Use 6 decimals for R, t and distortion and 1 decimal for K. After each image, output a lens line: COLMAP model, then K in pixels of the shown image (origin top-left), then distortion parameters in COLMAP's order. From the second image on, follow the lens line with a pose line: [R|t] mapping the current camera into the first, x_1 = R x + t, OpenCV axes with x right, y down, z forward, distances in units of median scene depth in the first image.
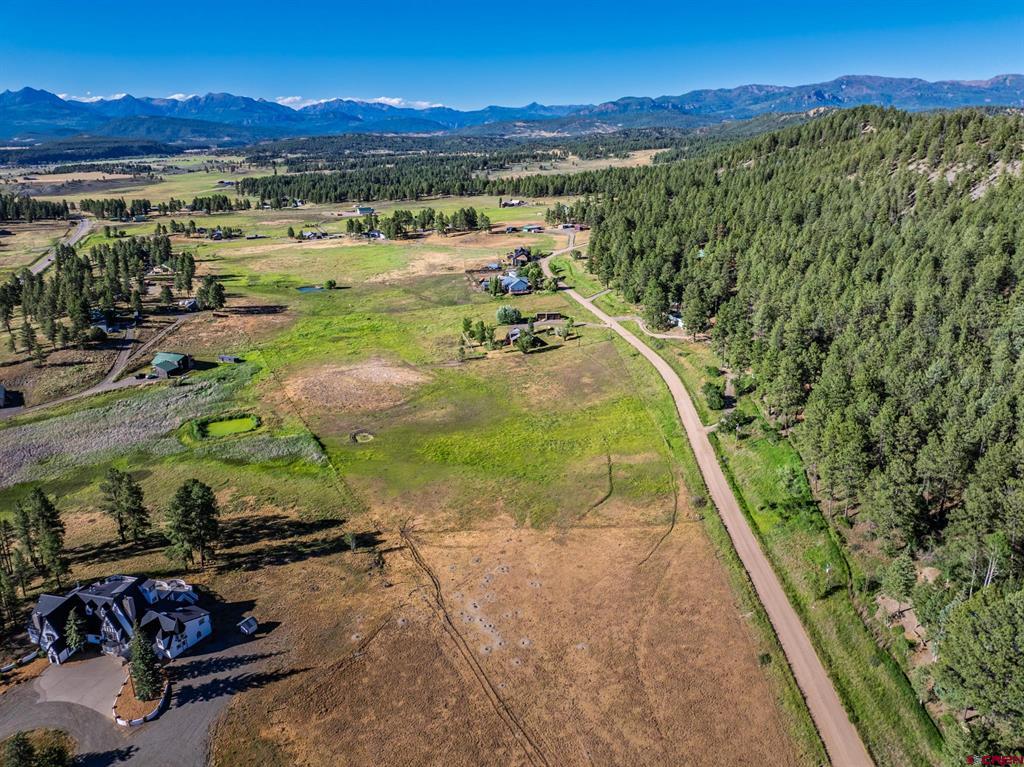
lens RADIAL K [[719.5, 0, 512.0], [0, 719.5, 383.5], [0, 0, 1]] dist [-0.039038, 0.005377]
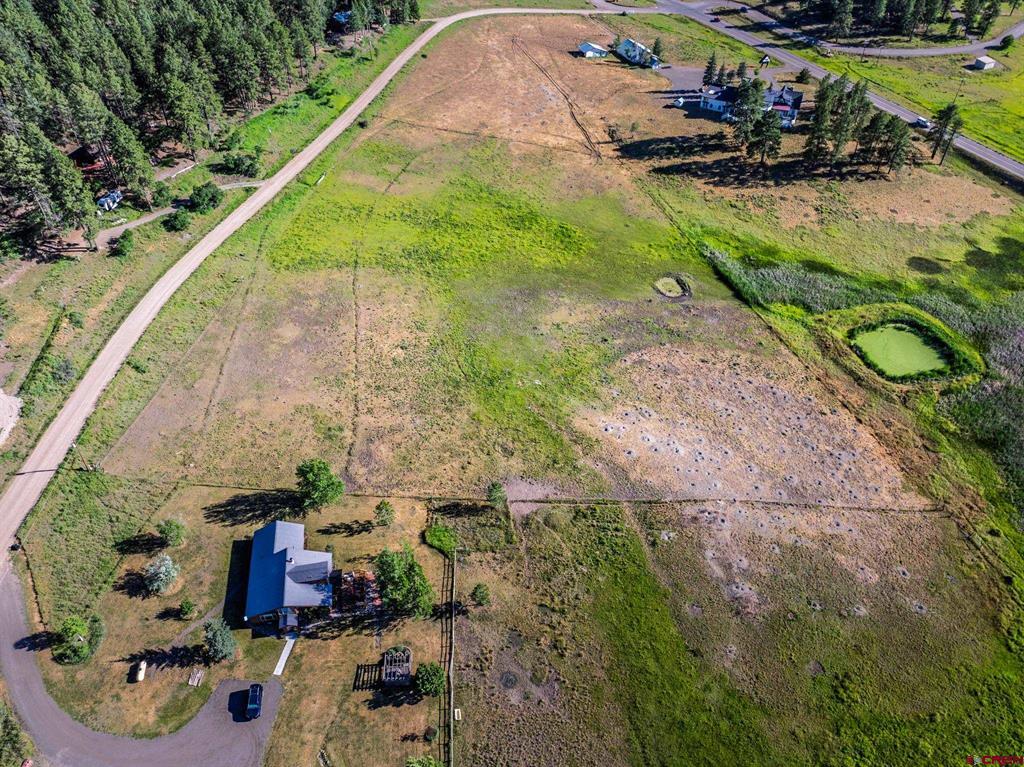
lens RADIAL K [[719.5, 0, 512.0], [0, 719.5, 383.5], [0, 0, 1]] dist [-0.039038, 0.005377]
pose [[-0.985319, -0.109630, 0.130871, -0.115041], [0.060428, 0.492987, 0.867936, -0.375820], [-0.159670, 0.863102, -0.479125, 1.075163]]
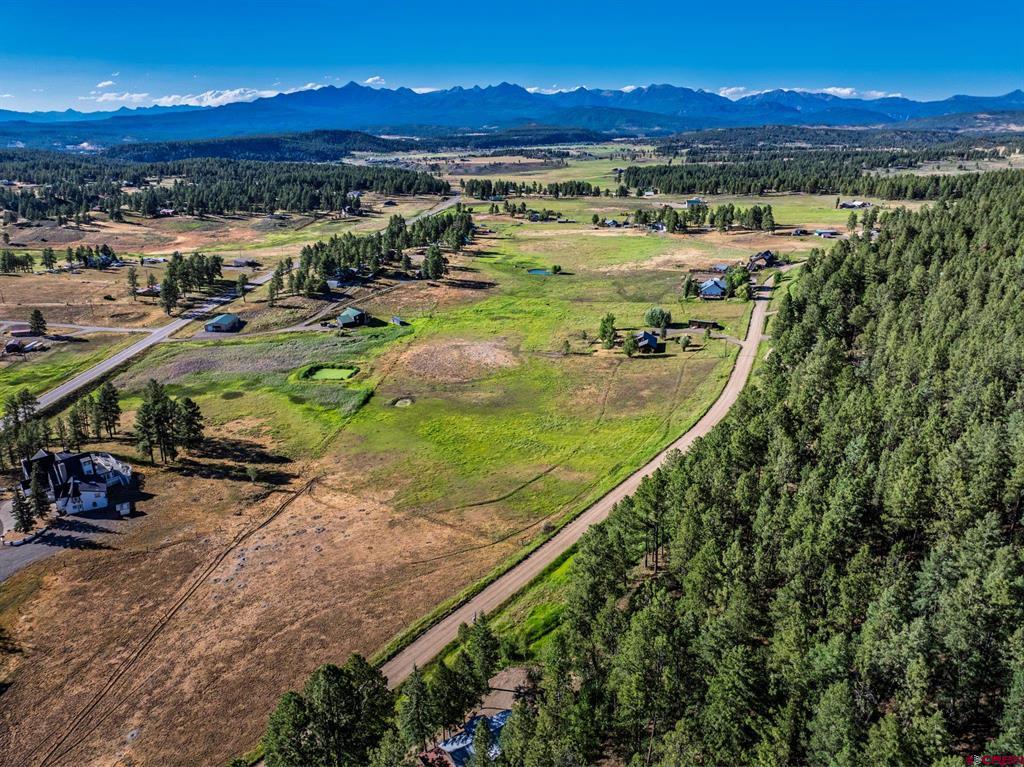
lens RADIAL K [[719.5, 0, 512.0], [0, 719.5, 383.5], [0, 0, 1]] dist [-0.039038, 0.005377]
pose [[0.846519, 0.177687, -0.501830, 0.357098], [-0.171881, 0.983393, 0.058258, -0.034642], [0.503848, 0.036939, 0.863002, 0.099151]]
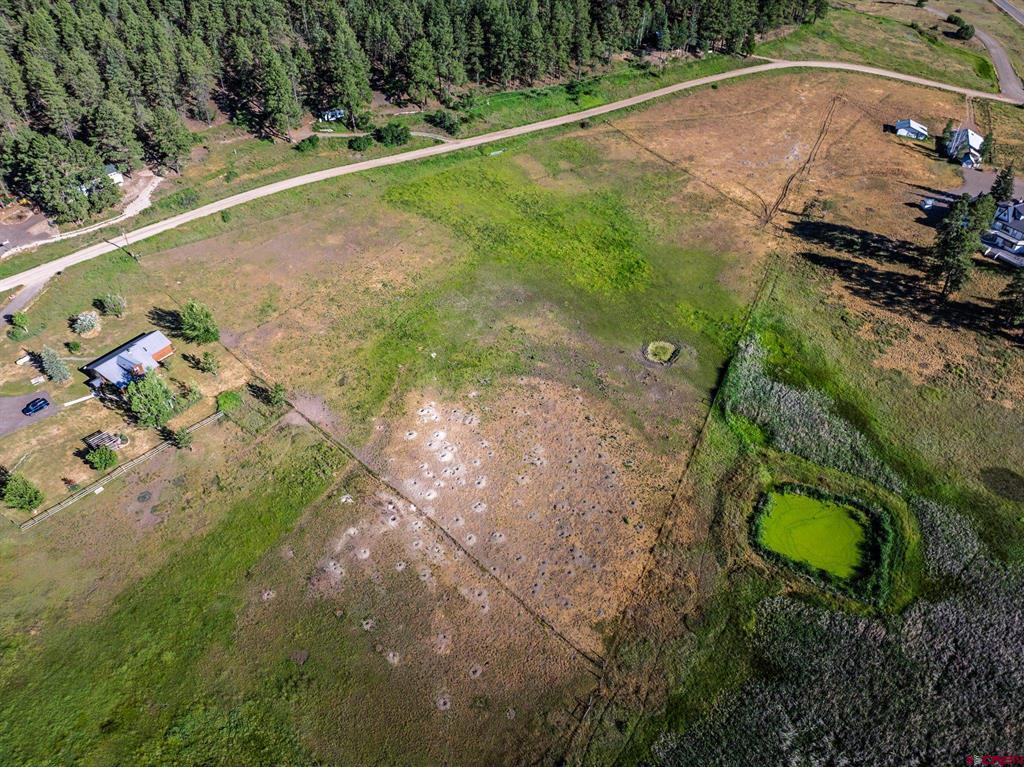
lens RADIAL K [[723.8, 0, 512.6], [0, 723.8, 379.1], [0, 0, 1]] dist [-0.057404, 0.033246]
pose [[-0.597821, -0.505608, 0.622070, -0.406405], [0.263705, 0.608778, 0.748230, -0.325016], [-0.757013, 0.611351, -0.230610, 0.941228]]
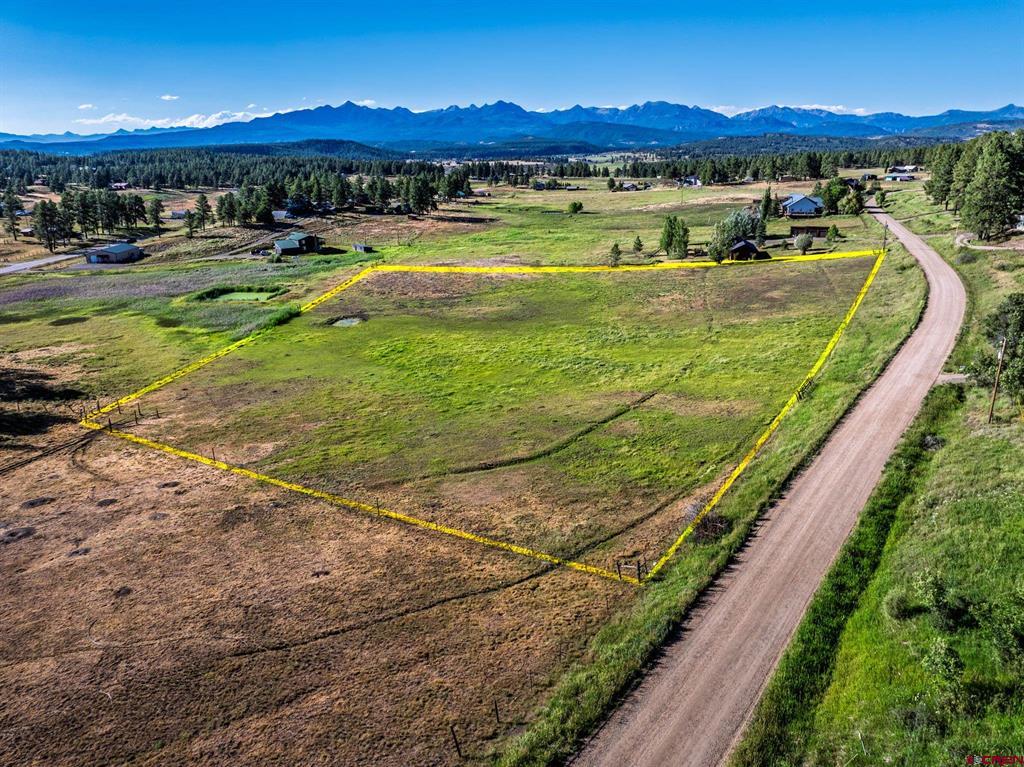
lens RADIAL K [[720.5, 0, 512.0], [0, 720.5, 383.5], [0, 0, 1]] dist [-0.034976, -0.004374]
pose [[0.849227, 0.157815, -0.503893, 0.181388], [-0.163717, 0.985959, 0.032876, 0.062137], [0.502007, 0.054577, 0.863140, 0.392796]]
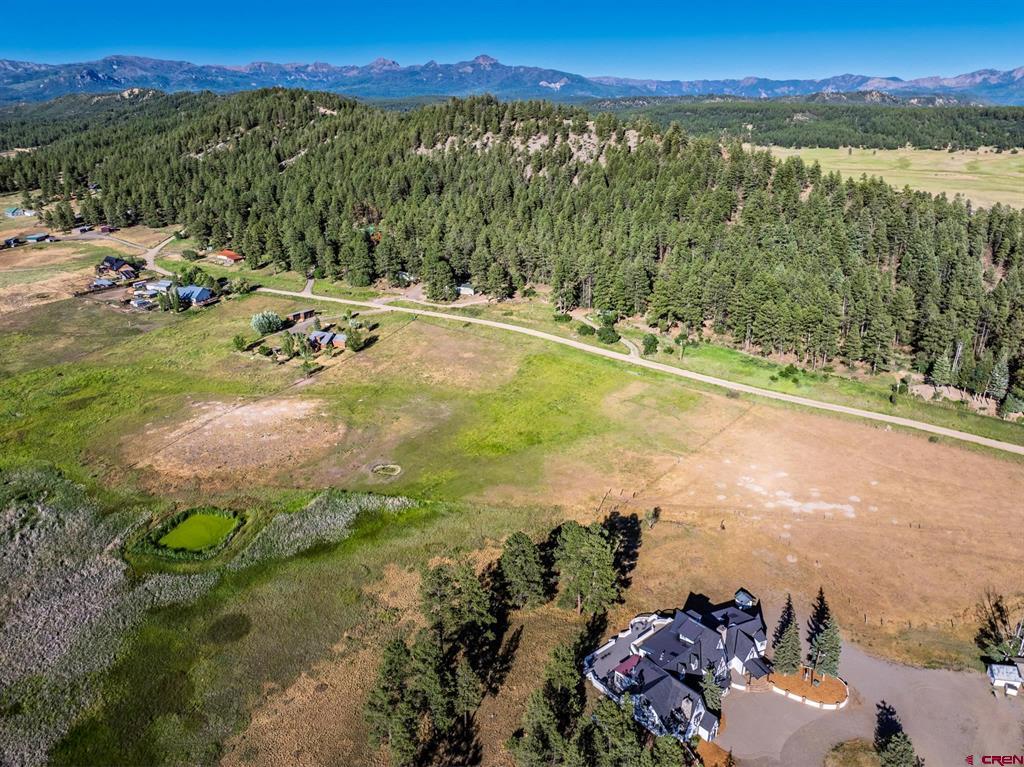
lens RADIAL K [[723.8, 0, 512.6], [0, 723.8, 379.1], [0, 0, 1]] dist [-0.057404, 0.033246]
pose [[0.625632, -0.263039, 0.734435, -0.529516], [0.251207, 0.959224, 0.129555, -0.075255], [-0.738566, 0.103442, 0.666199, 0.228322]]
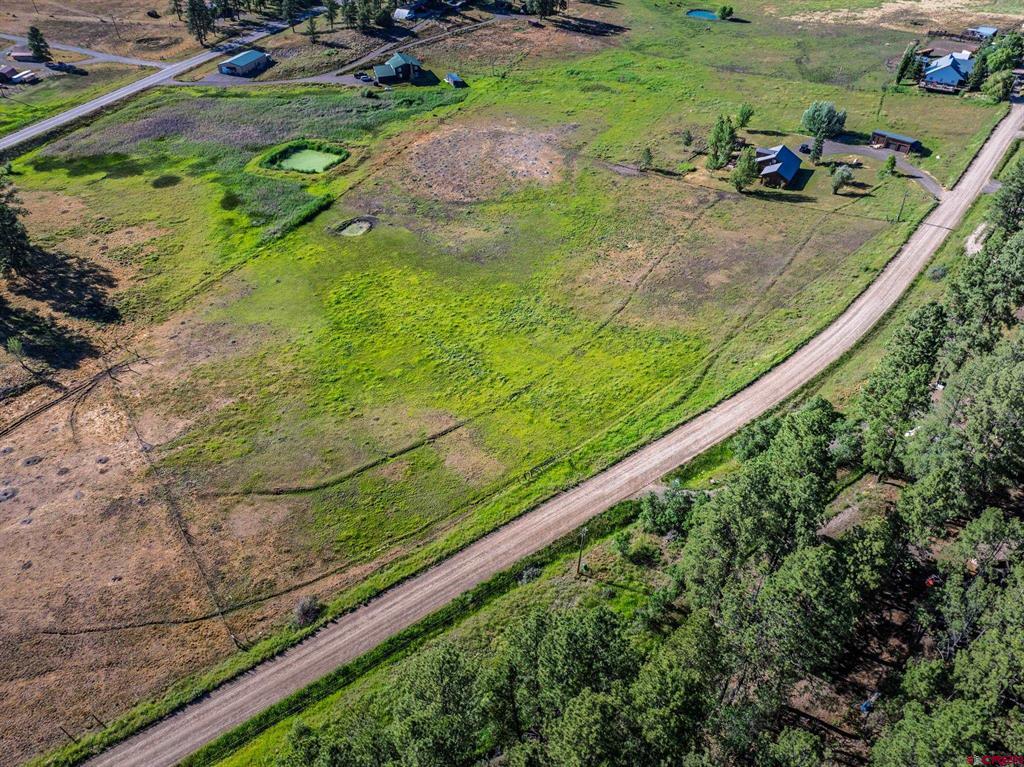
lens RADIAL K [[723.8, 0, 512.6], [0, 723.8, 379.1], [0, 0, 1]] dist [-0.057404, 0.033246]
pose [[0.646220, 0.484173, -0.589895, 0.304362], [-0.246657, 0.863997, 0.438941, -0.115810], [0.722191, -0.138151, 0.677757, 0.439648]]
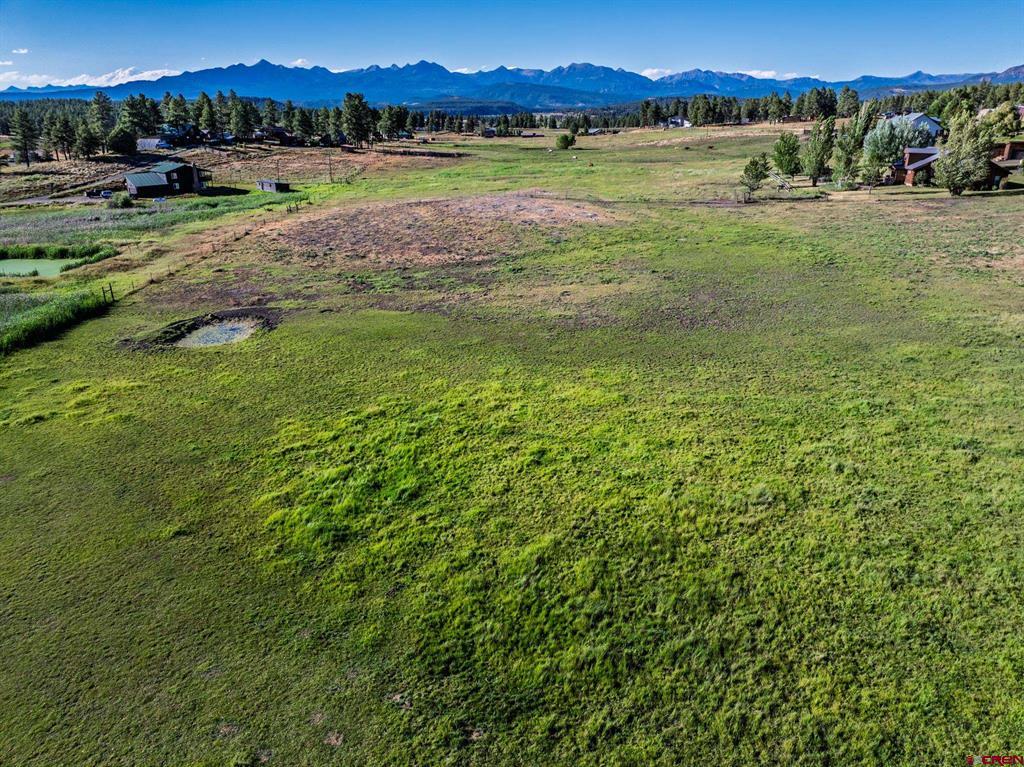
lens RADIAL K [[723.8, 0, 512.6], [0, 723.8, 379.1], [0, 0, 1]] dist [-0.057404, 0.033246]
pose [[0.897891, 0.154451, -0.412233, -0.015800], [-0.143315, 0.987976, 0.058008, 0.046451], [0.416236, 0.006994, 0.909230, 0.613152]]
